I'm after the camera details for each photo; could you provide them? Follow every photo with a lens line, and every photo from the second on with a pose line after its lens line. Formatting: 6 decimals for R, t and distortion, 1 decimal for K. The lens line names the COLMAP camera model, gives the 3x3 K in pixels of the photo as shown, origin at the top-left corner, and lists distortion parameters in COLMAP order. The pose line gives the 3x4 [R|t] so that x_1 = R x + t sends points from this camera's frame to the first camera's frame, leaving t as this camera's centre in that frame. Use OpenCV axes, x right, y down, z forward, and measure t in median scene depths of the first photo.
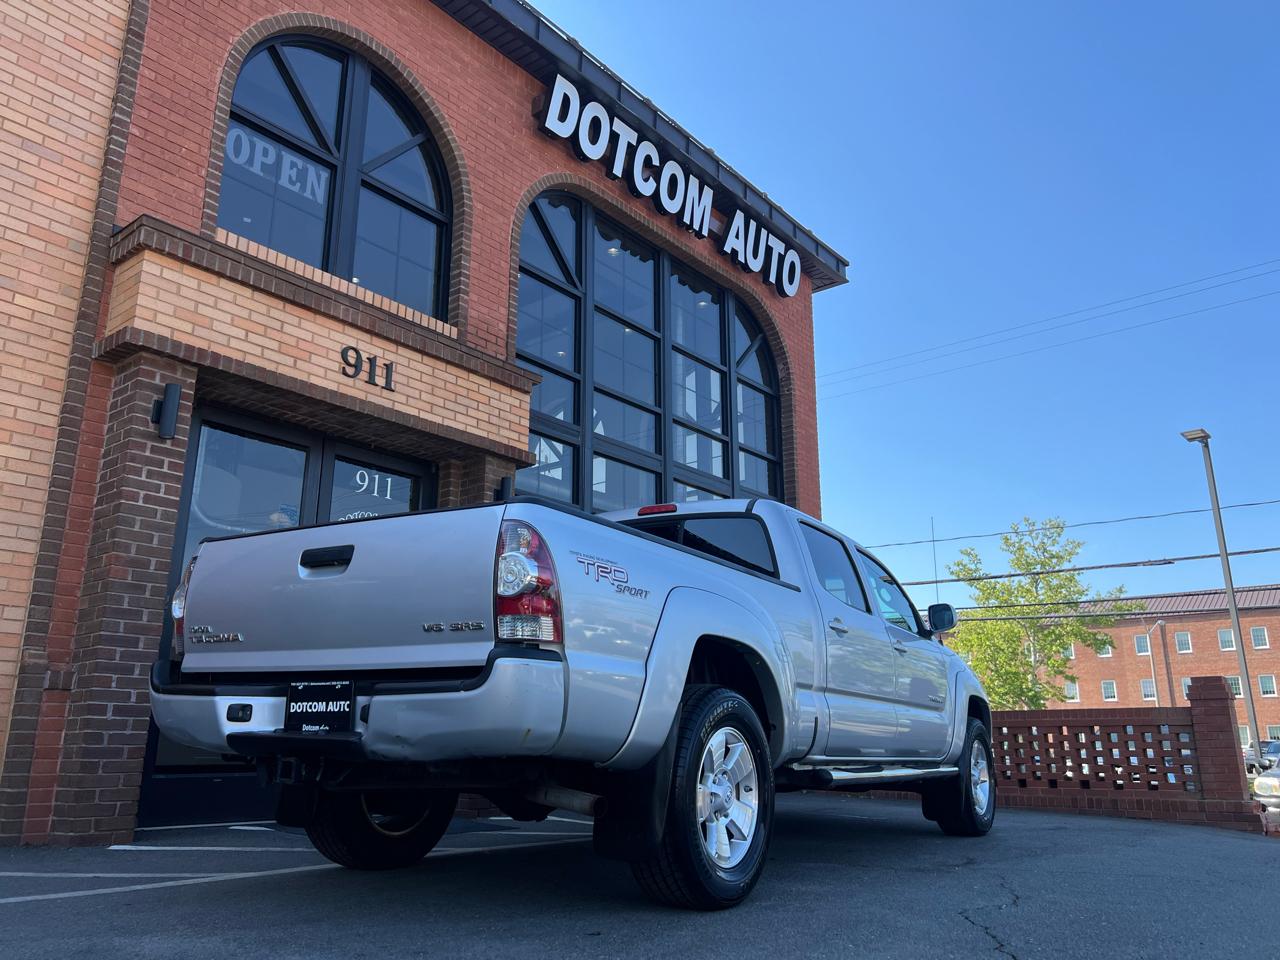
lens RADIAL K [[955.6, 0, 652.0], [0, 955.6, 480.3], [0, 0, 1]] dist [0.067234, -0.078817]
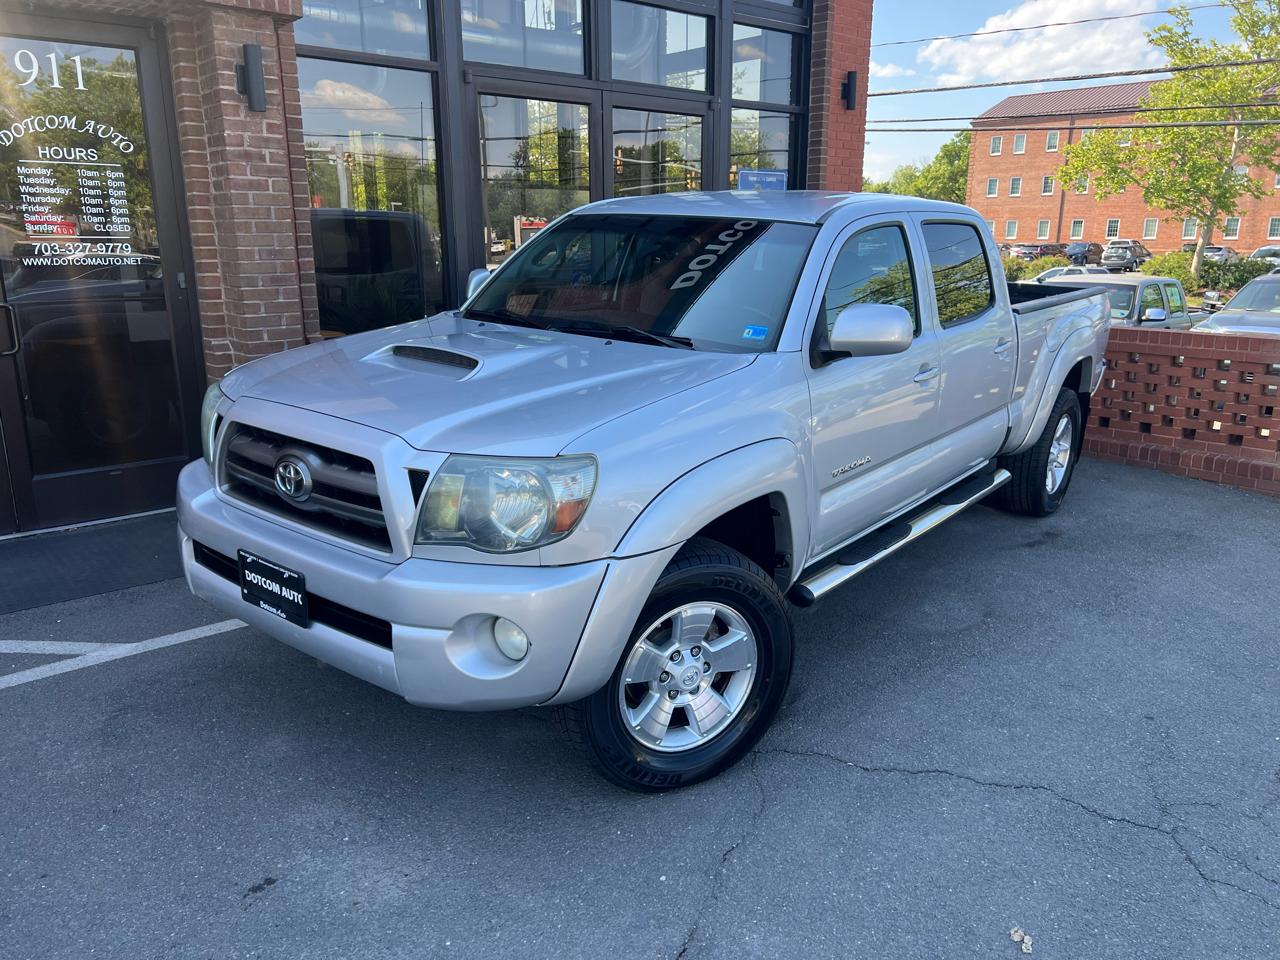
lens RADIAL K [[962.7, 0, 640.0], [0, 962.7, 480.0], [0, 0, 1]] dist [0.042498, -0.047774]
pose [[0.985465, 0.042712, -0.164421, 0.248357], [0.045530, 0.866060, 0.497863, -0.068347], [0.163664, -0.498113, 0.851527, 0.357001]]
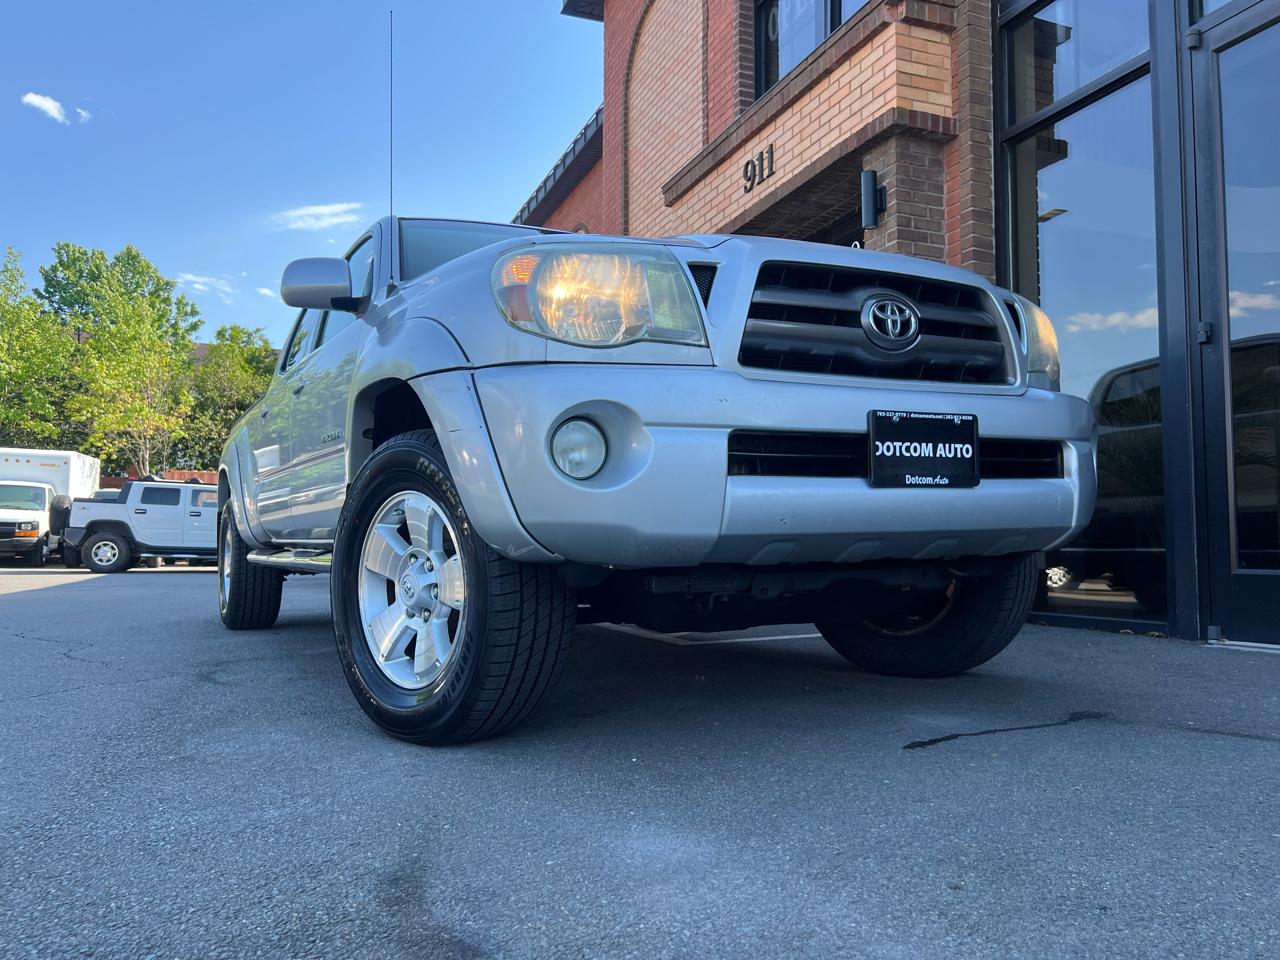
lens RADIAL K [[966.9, 0, 637.6], [0, 966.9, 479.5], [0, 0, 1]] dist [0.034203, -0.037657]
pose [[-0.494257, -0.064607, -0.866911, 0.591009], [0.230011, 0.951975, -0.202084, 0.348060], [0.838334, -0.299280, -0.455661, 1.203158]]
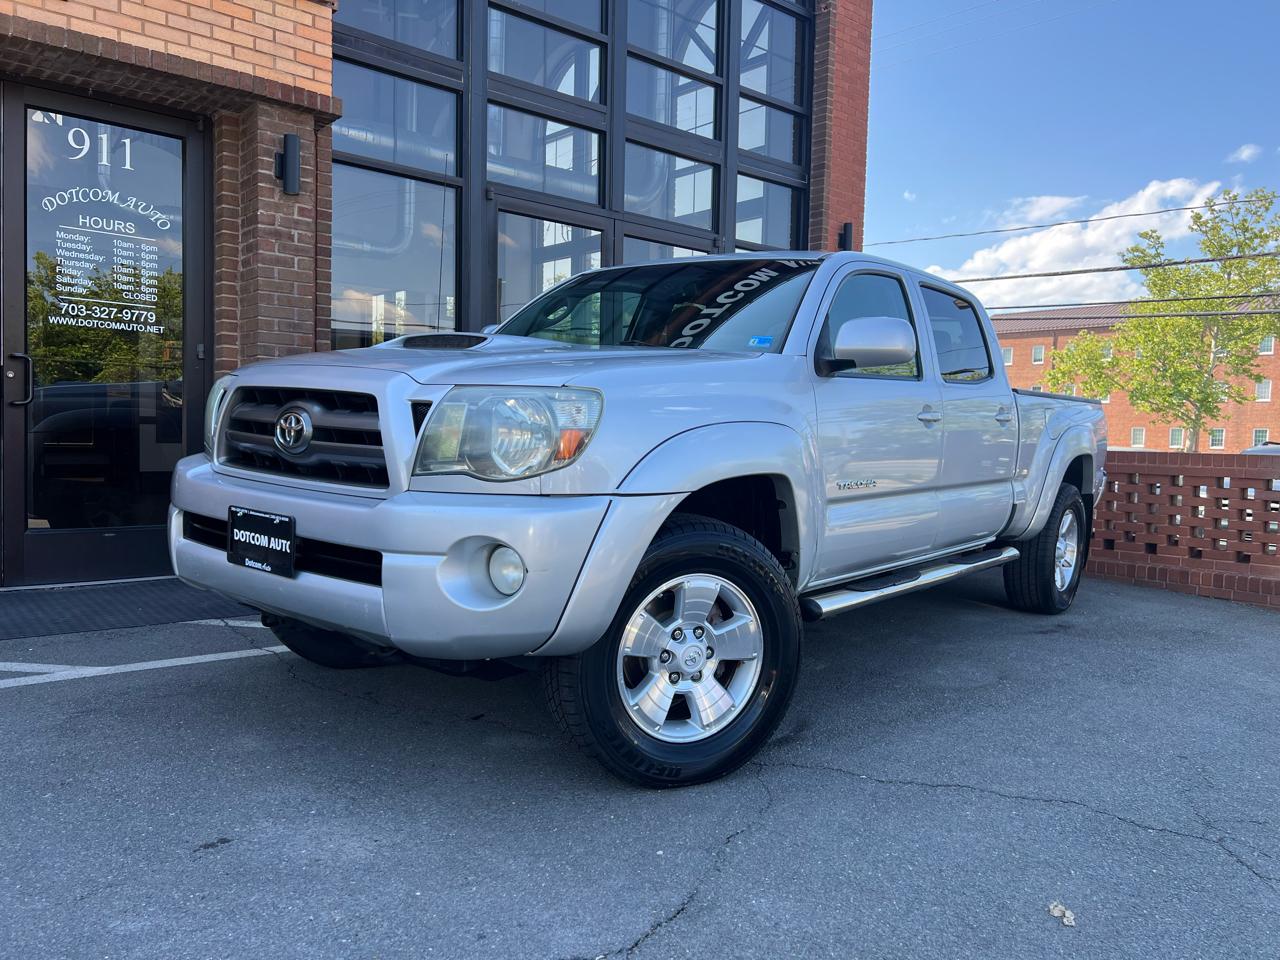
lens RADIAL K [[959.6, 0, 642.0], [0, 959.6, 478.3], [0, 0, 1]] dist [0.049854, -0.058768]
pose [[0.984685, 0.032875, -0.171214, 0.249380], [0.022238, 0.950354, 0.310376, 0.023463], [0.172918, -0.309430, 0.935068, 0.324579]]
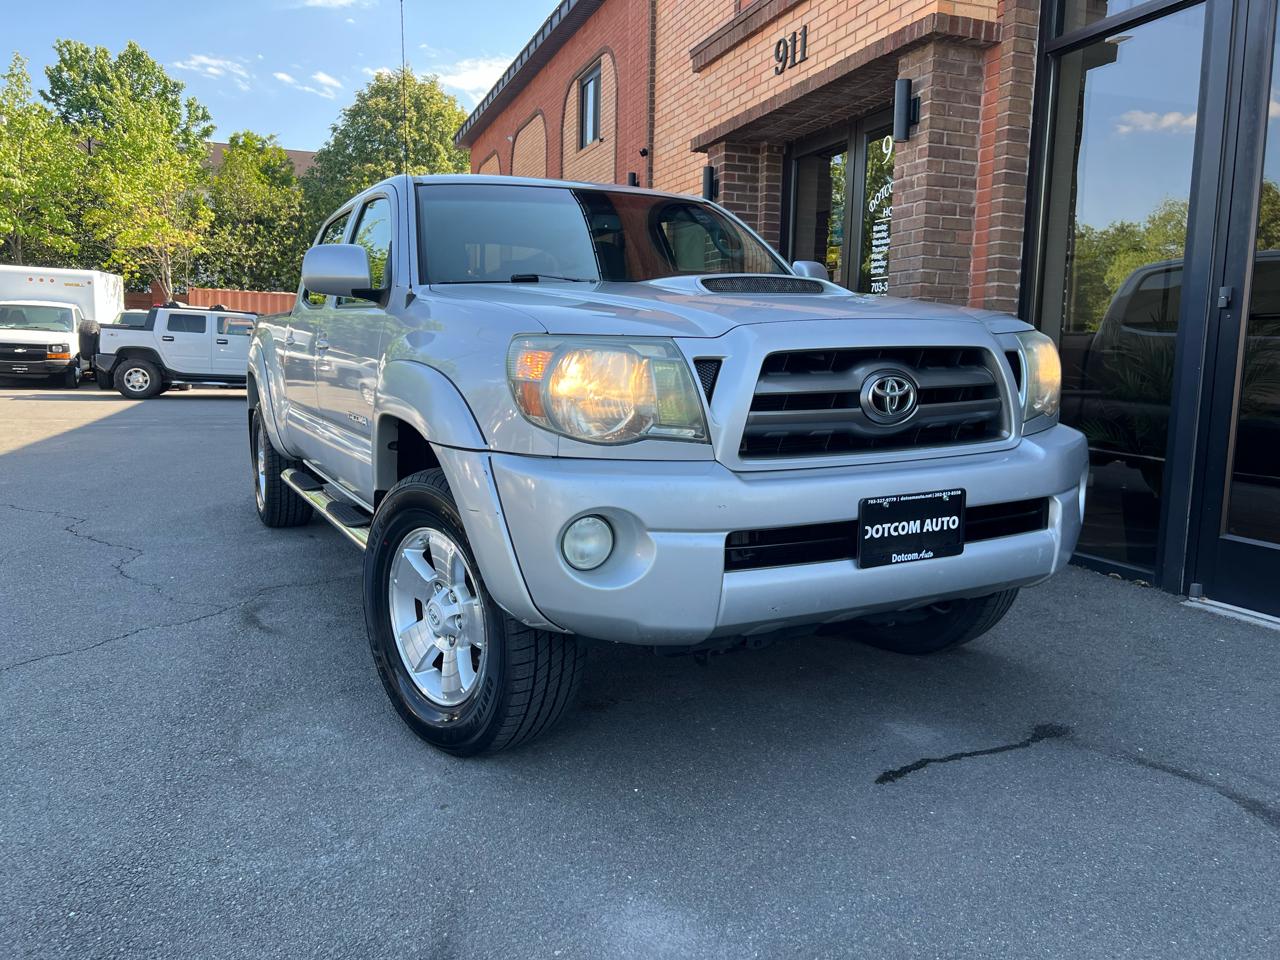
lens RADIAL K [[966.2, 0, 642.6], [0, 966.2, 476.2], [0, 0, 1]] dist [0.036569, -0.041225]
pose [[-0.512202, 0.094441, -0.853657, 0.605637], [0.210735, 0.977372, -0.018315, 0.266049], [0.832611, -0.189276, -0.520513, 1.241000]]
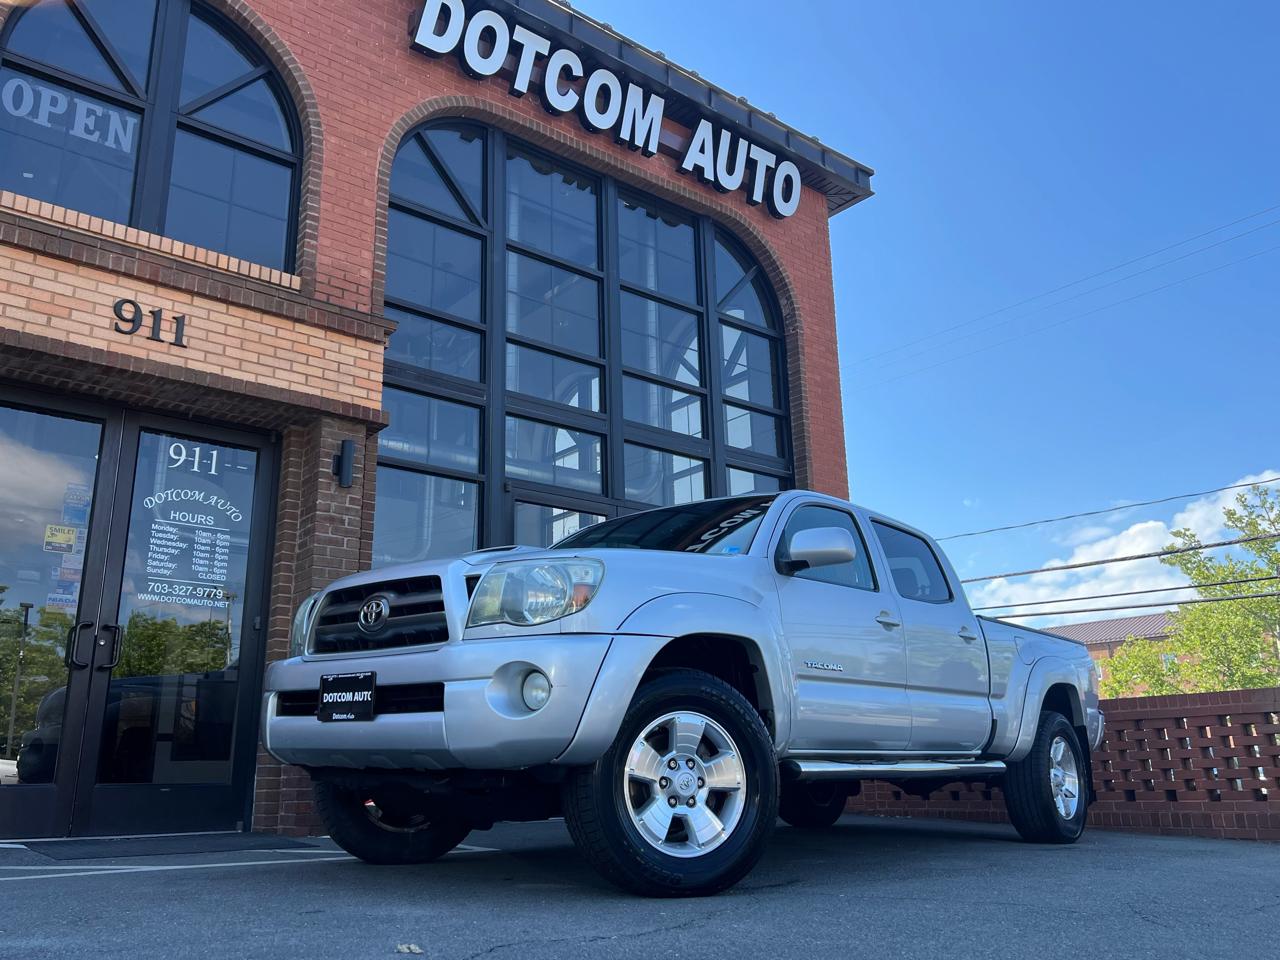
lens RADIAL K [[1035.5, 0, 609.6], [0, 1035.5, 475.8], [0, 0, 1]] dist [0.059684, -0.066234]
pose [[0.974881, -0.076714, -0.209096, 0.289127], [0.073759, 0.997035, -0.021909, 0.071306], [0.210157, 0.005936, 0.977650, 0.150399]]
